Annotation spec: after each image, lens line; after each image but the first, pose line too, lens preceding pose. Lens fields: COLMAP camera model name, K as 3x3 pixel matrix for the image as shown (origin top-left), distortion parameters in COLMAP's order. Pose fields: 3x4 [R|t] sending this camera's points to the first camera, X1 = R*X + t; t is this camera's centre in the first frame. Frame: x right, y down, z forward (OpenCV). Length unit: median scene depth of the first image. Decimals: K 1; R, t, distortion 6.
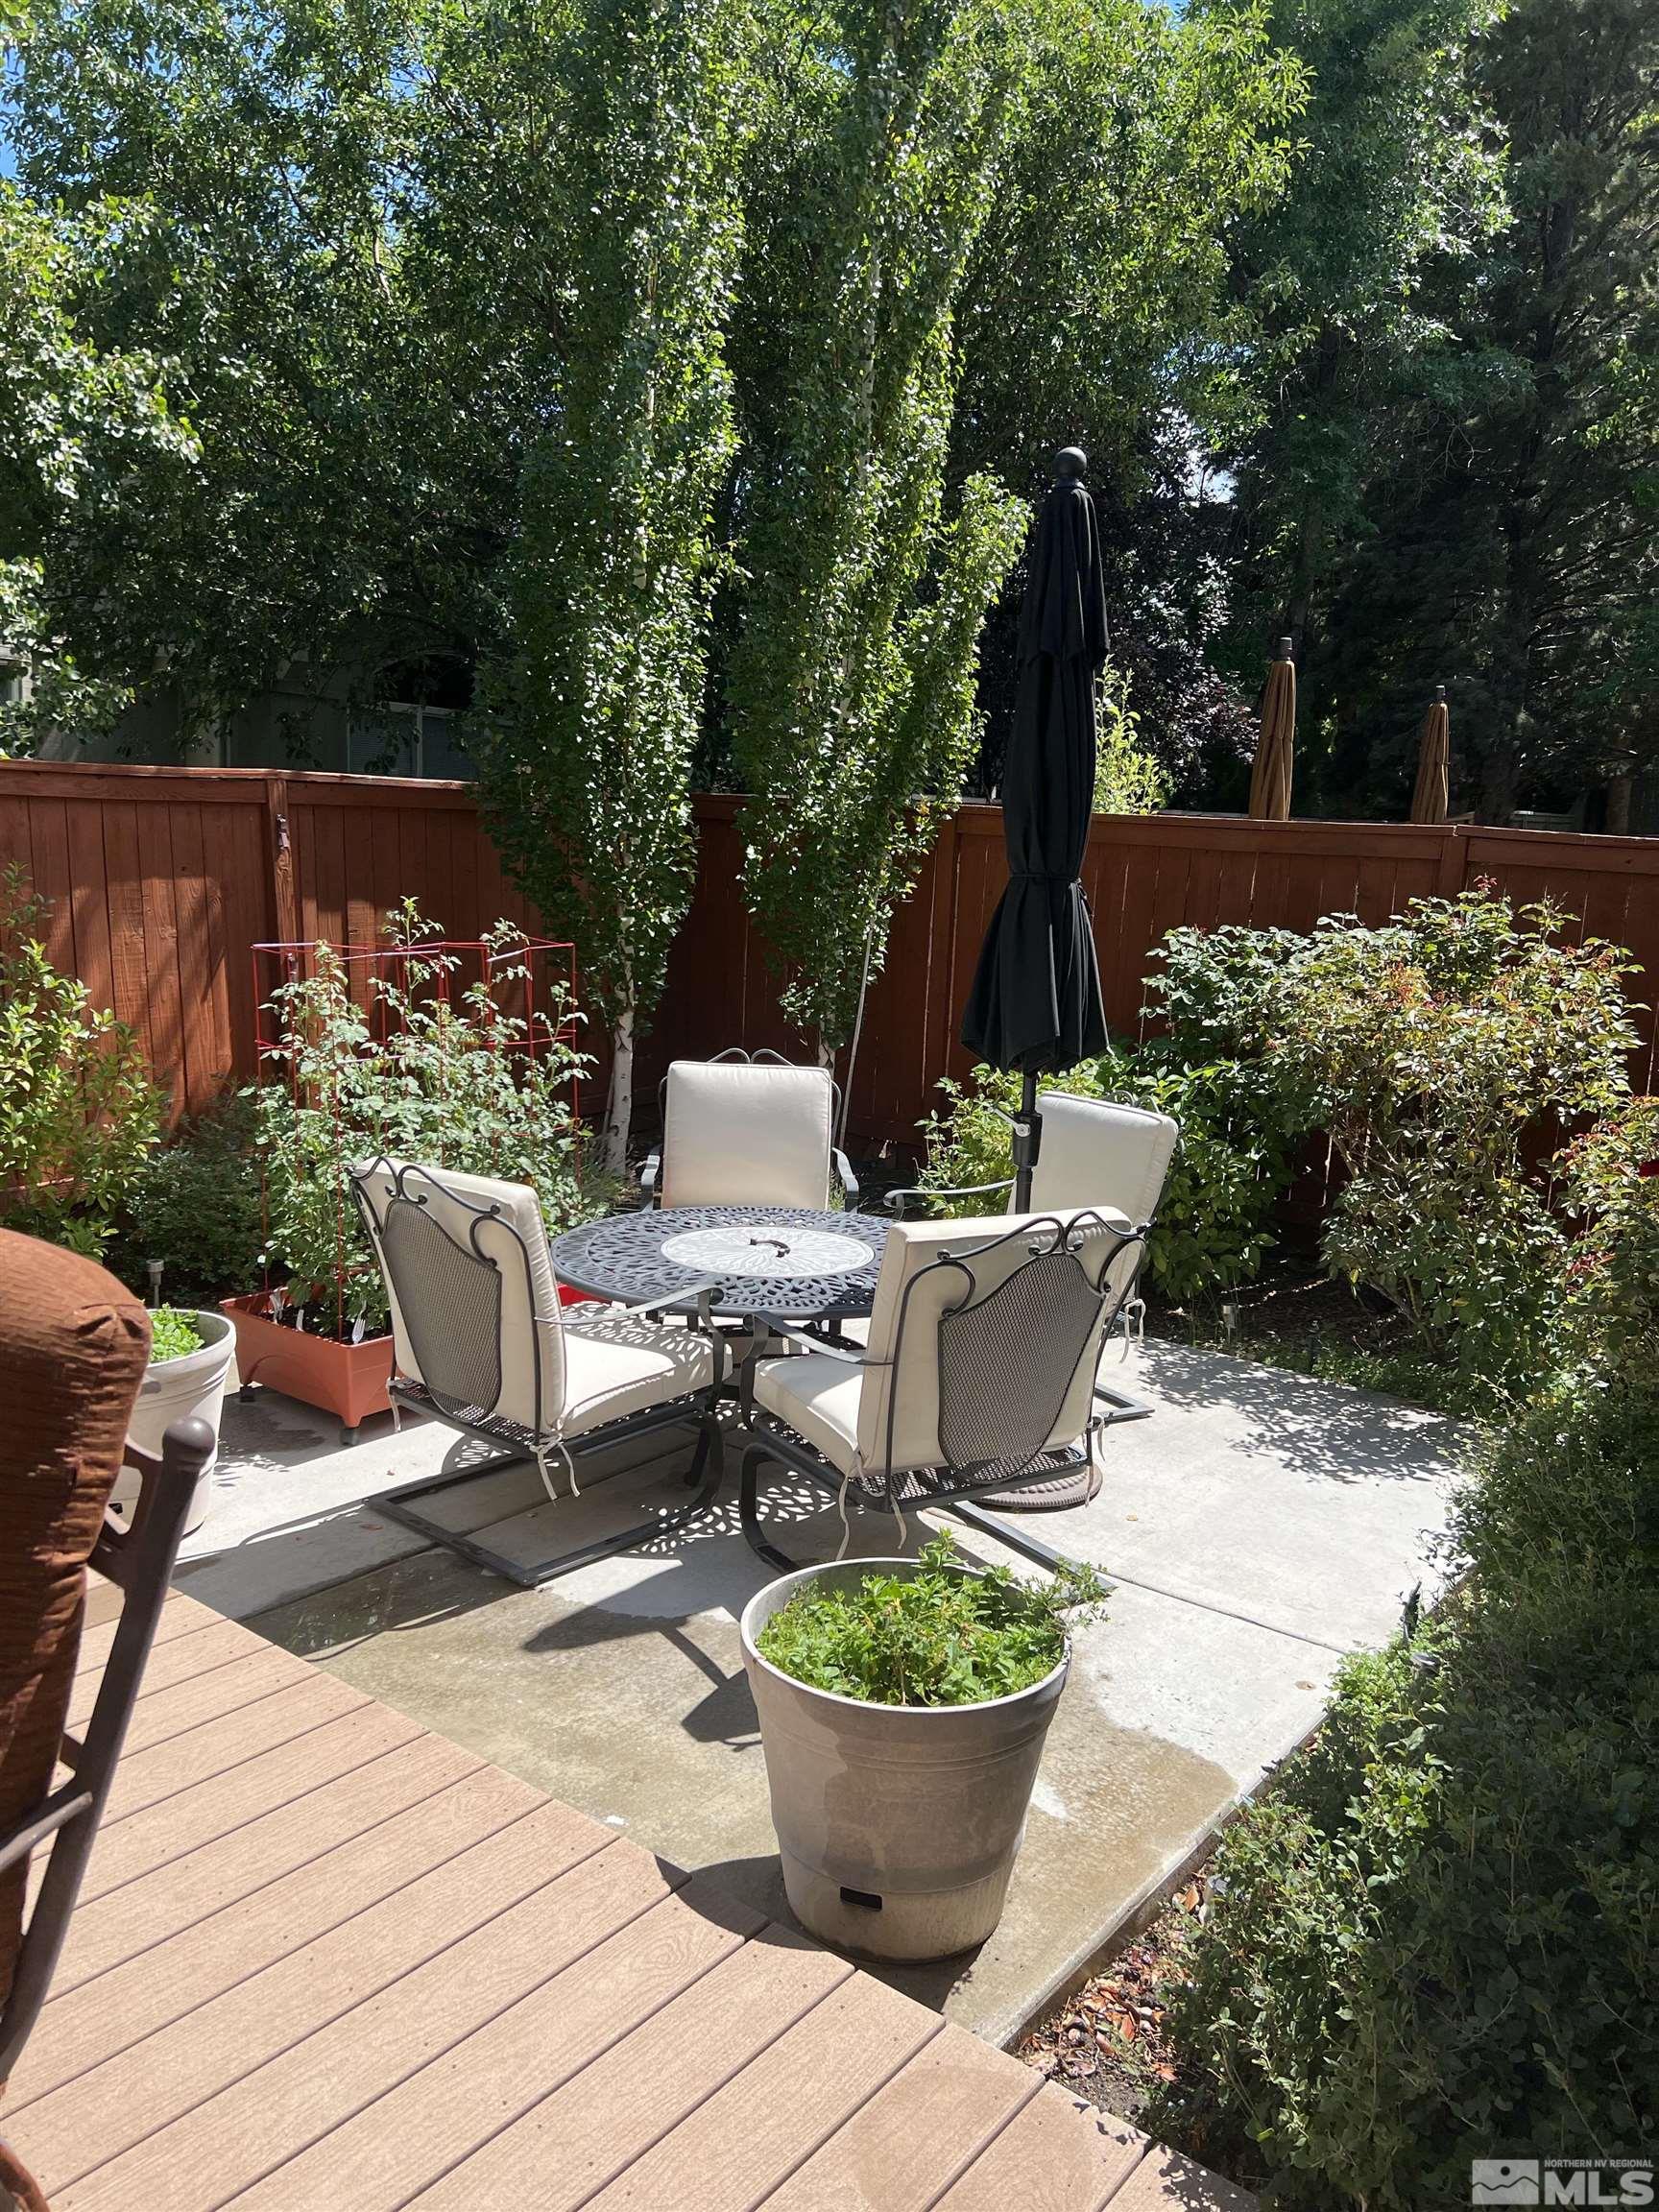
lens RADIAL K [[1657.0, 0, 829.5], [0, 1657.0, 1106.0], [0, 0, 1]] dist [0.083030, -0.112661]
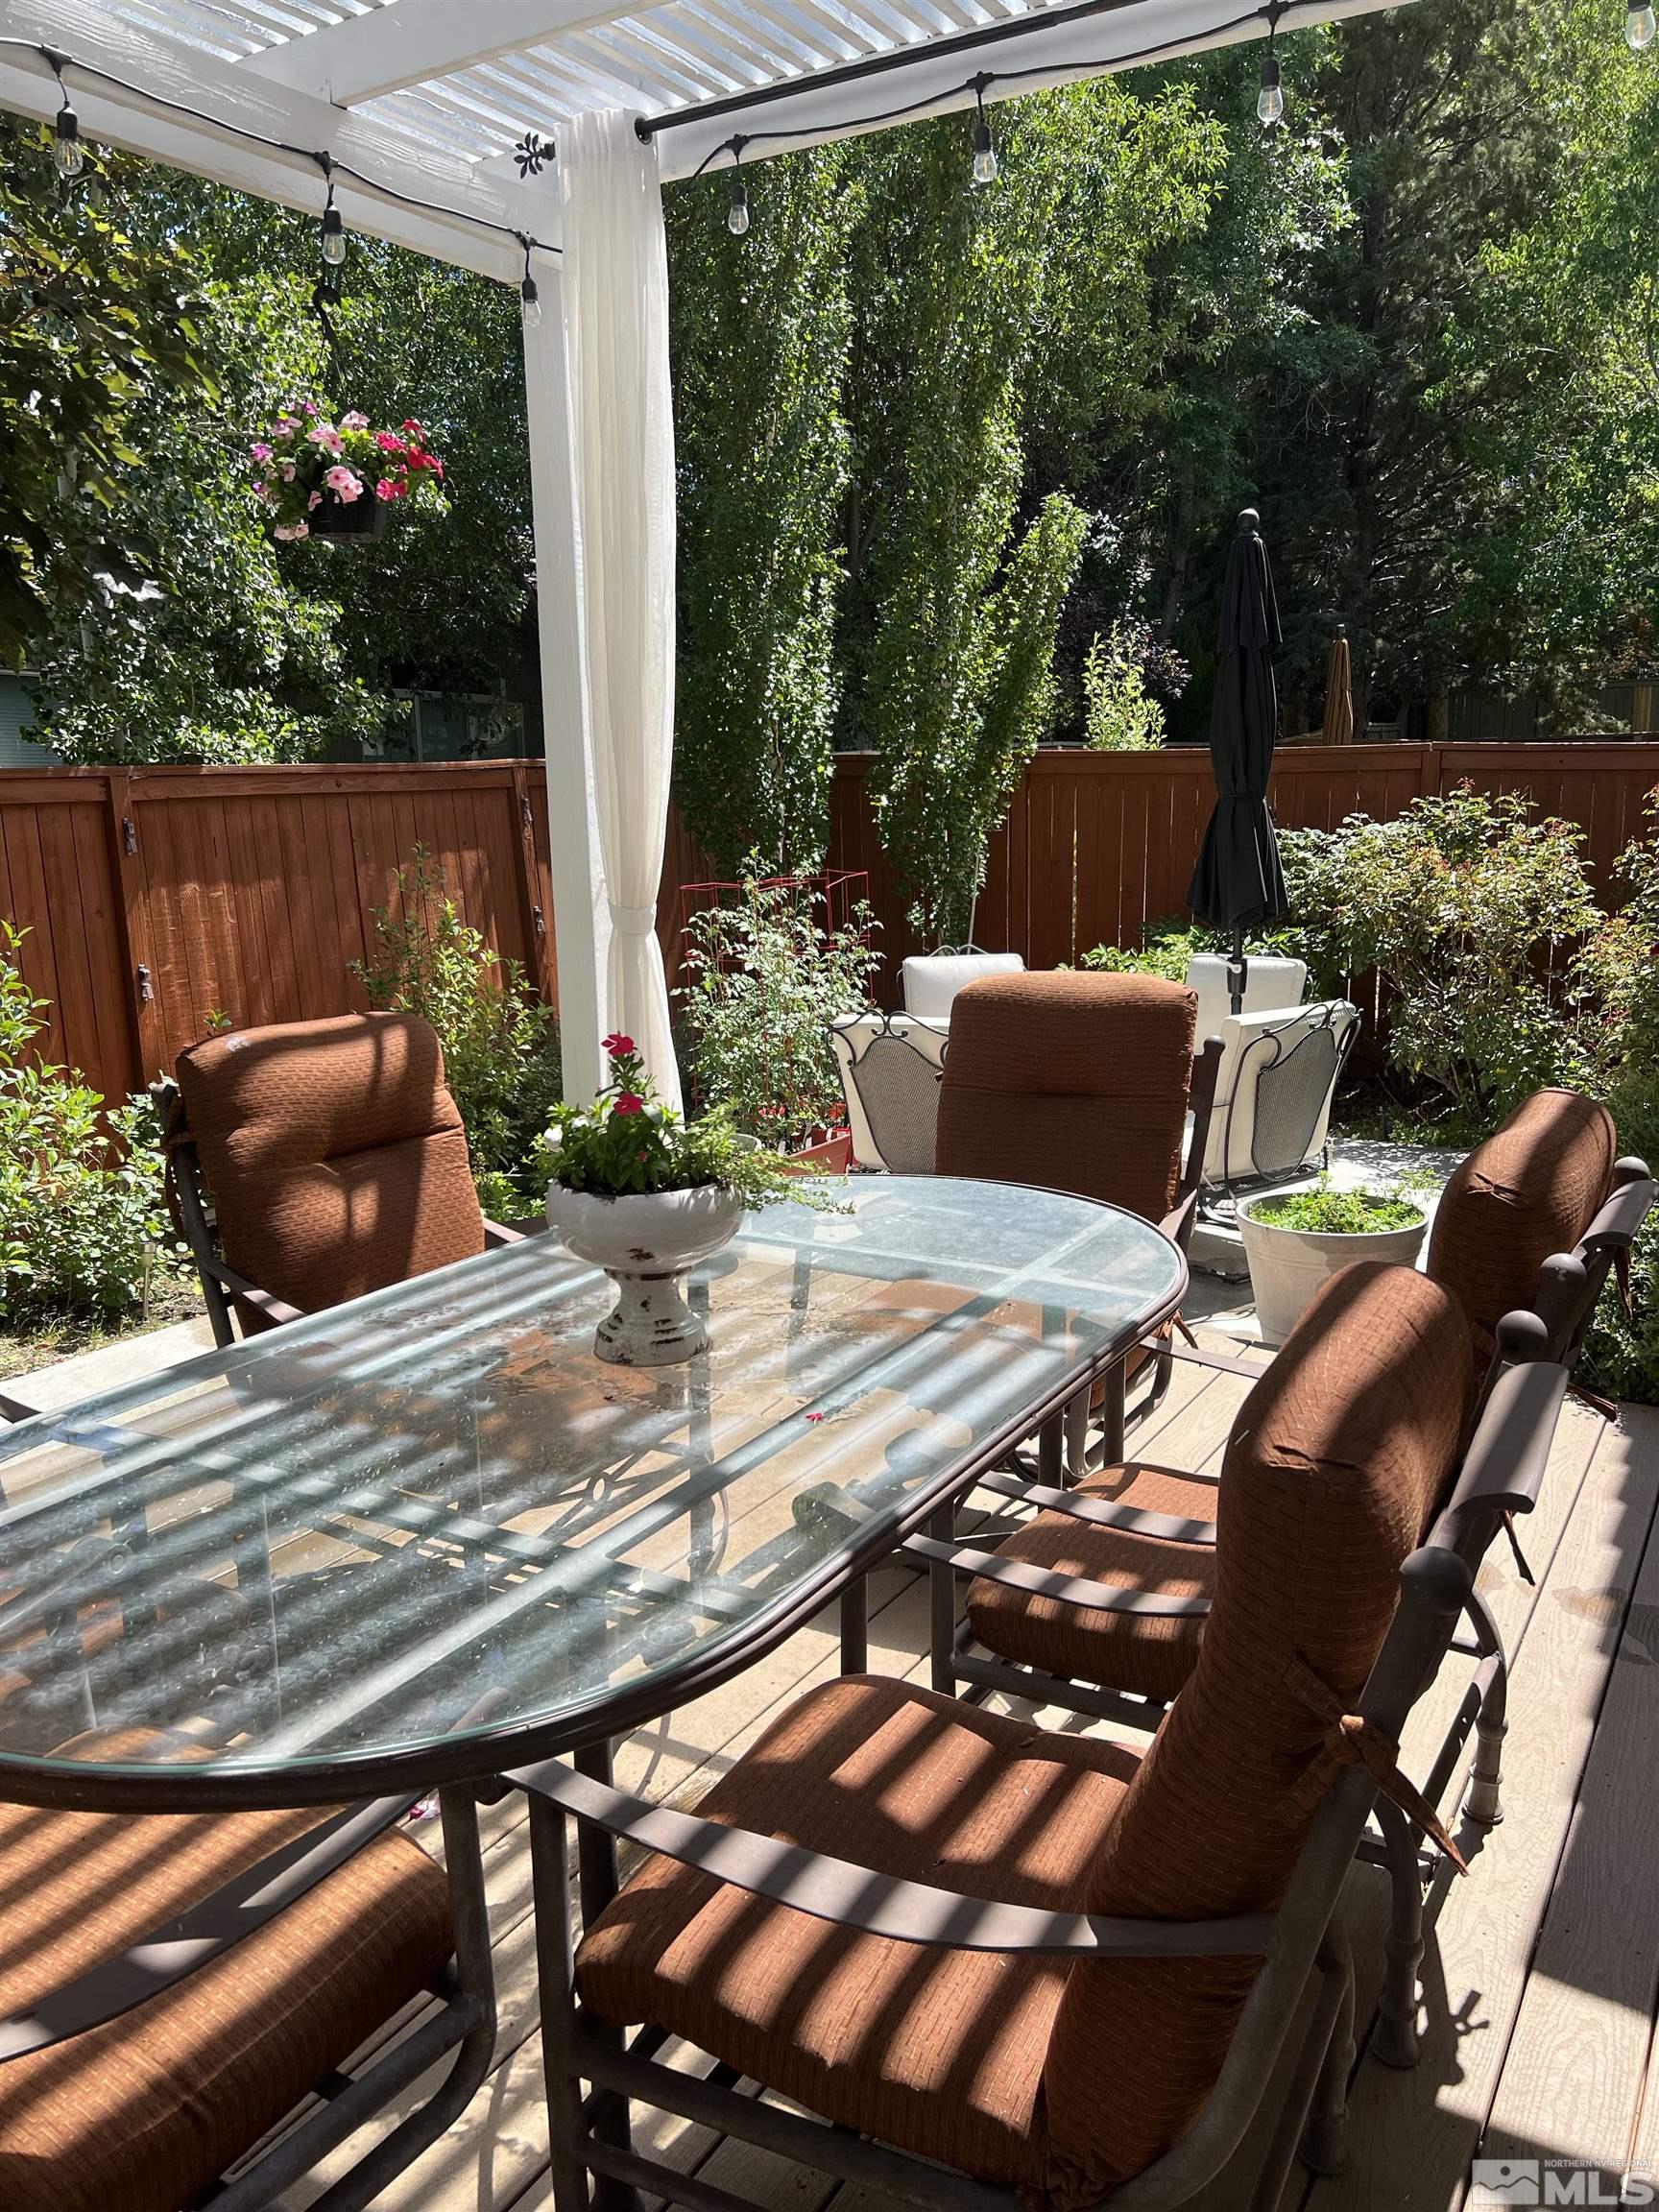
lens RADIAL K [[1690.6, 0, 829.5], [0, 1690.6, 1106.0], [0, 0, 1]] dist [0.073990, -0.099455]
pose [[0.990060, -0.087100, 0.110430, -0.285655], [0.083957, 0.995929, 0.032815, 0.038042], [-0.112838, -0.023218, 0.993342, -0.318226]]
